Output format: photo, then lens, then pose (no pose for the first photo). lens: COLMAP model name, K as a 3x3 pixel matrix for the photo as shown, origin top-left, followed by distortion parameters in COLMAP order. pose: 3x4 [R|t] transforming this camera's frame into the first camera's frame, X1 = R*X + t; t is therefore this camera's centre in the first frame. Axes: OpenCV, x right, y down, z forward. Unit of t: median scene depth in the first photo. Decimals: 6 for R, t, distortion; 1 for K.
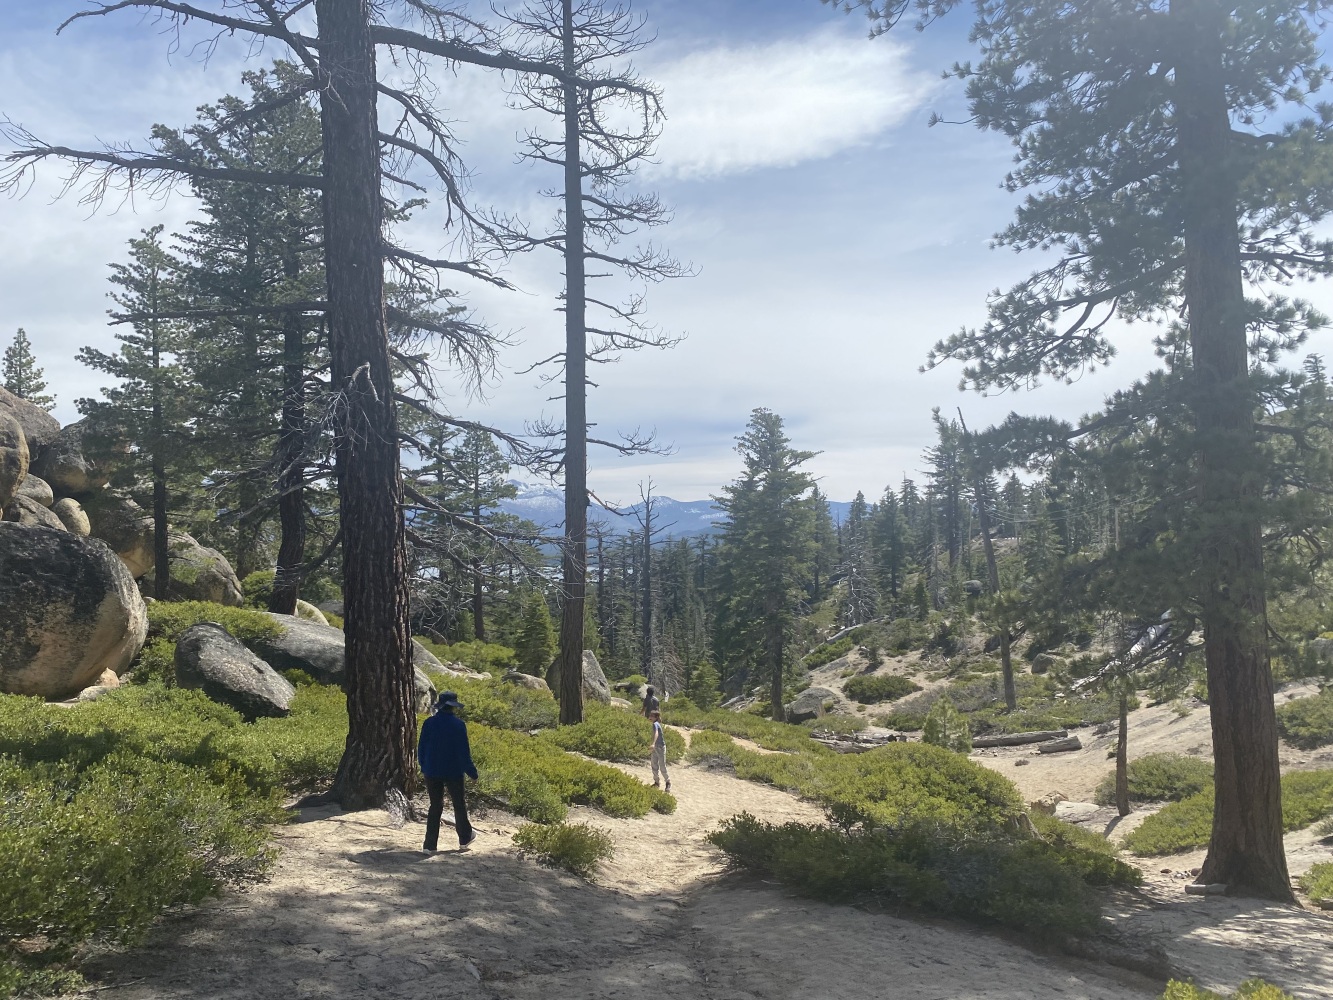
lens RADIAL K [[1027.5, 0, 657.9], [0, 1027.5, 466.1], [0, 0, 1]] dist [0.014200, -0.002018]
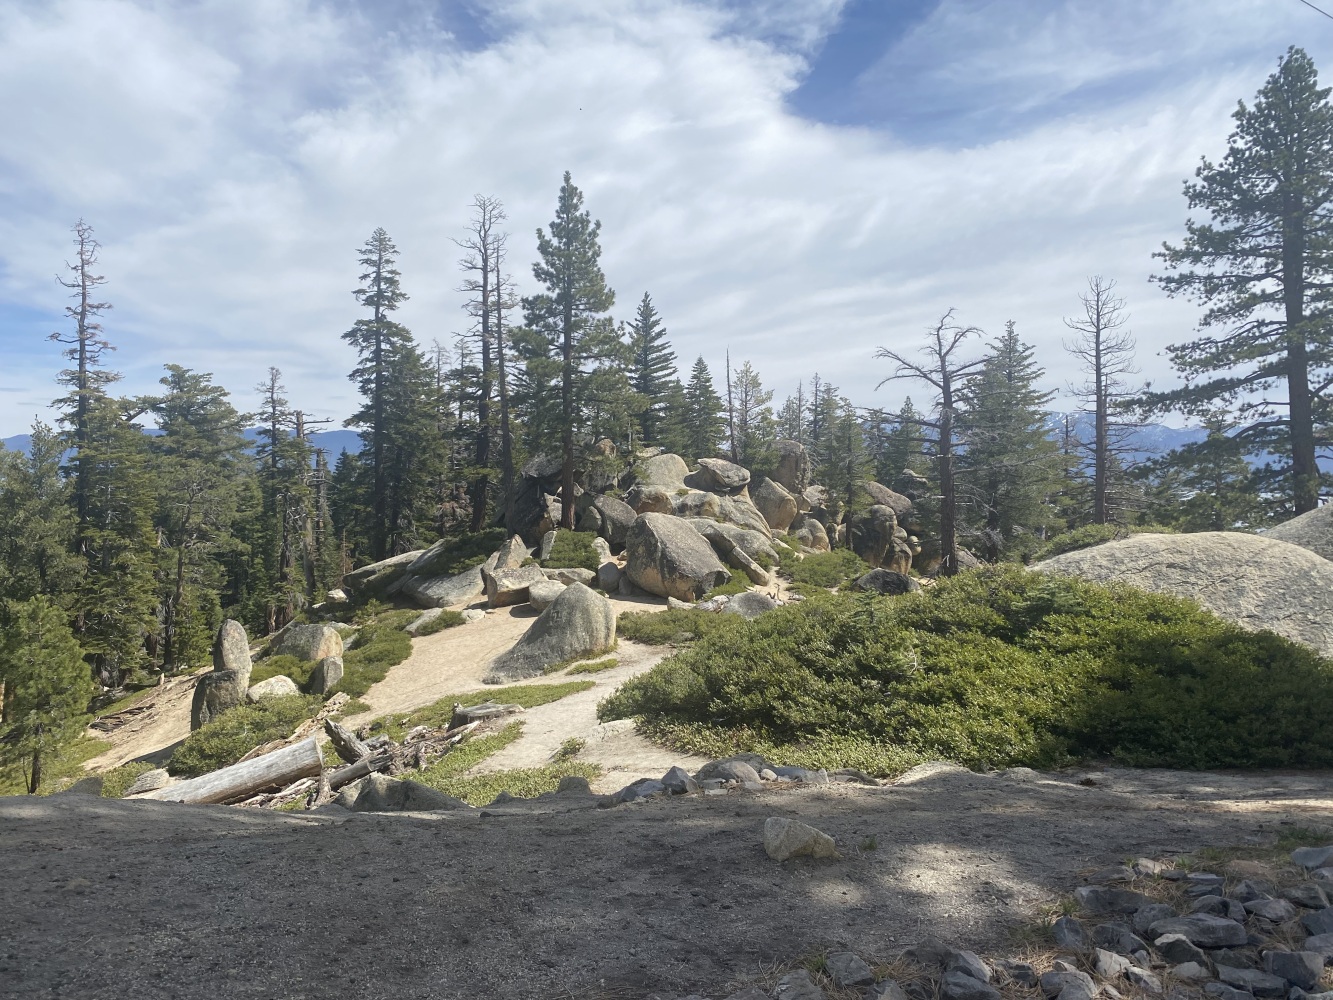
lens RADIAL K [[1027.5, 0, 663.5], [0, 1027.5, 496.8], [0, 0, 1]] dist [0.014200, -0.002018]
pose [[0.694625, 0.029195, -0.718779, 0.229872], [0.040205, 0.996039, 0.079312, -0.084241], [0.718248, -0.083991, 0.690700, -0.328477]]
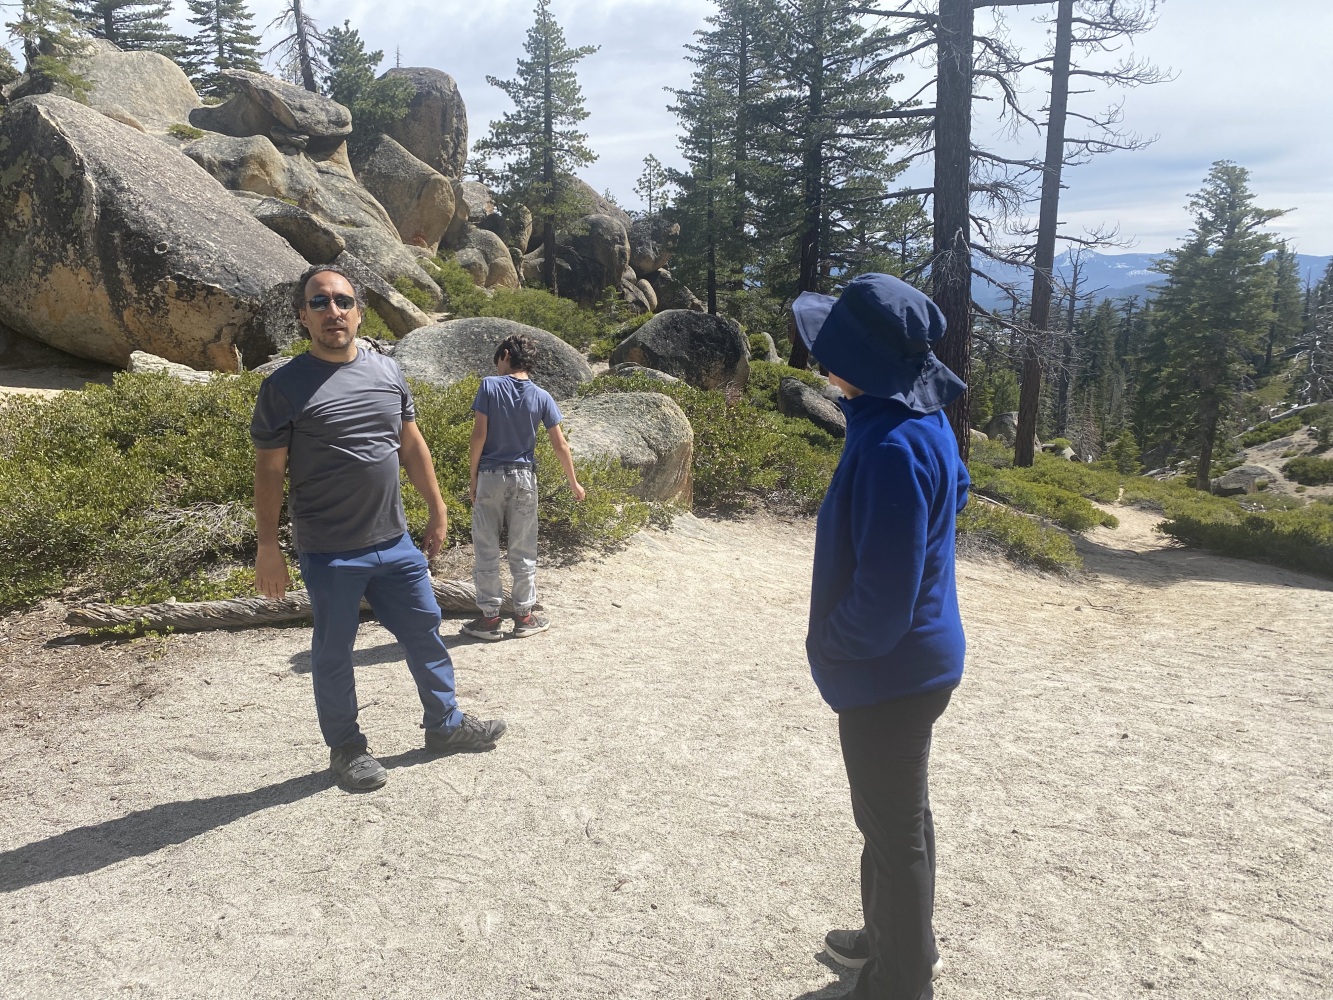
lens RADIAL K [[1027.5, 0, 664.8], [0, 1027.5, 486.2], [0, 0, 1]] dist [0.014200, -0.002018]
pose [[0.930315, 0.084375, -0.356925, -0.011315], [0.007846, 0.968377, 0.249369, -0.013124], [0.366679, -0.234792, 0.900233, -0.086738]]
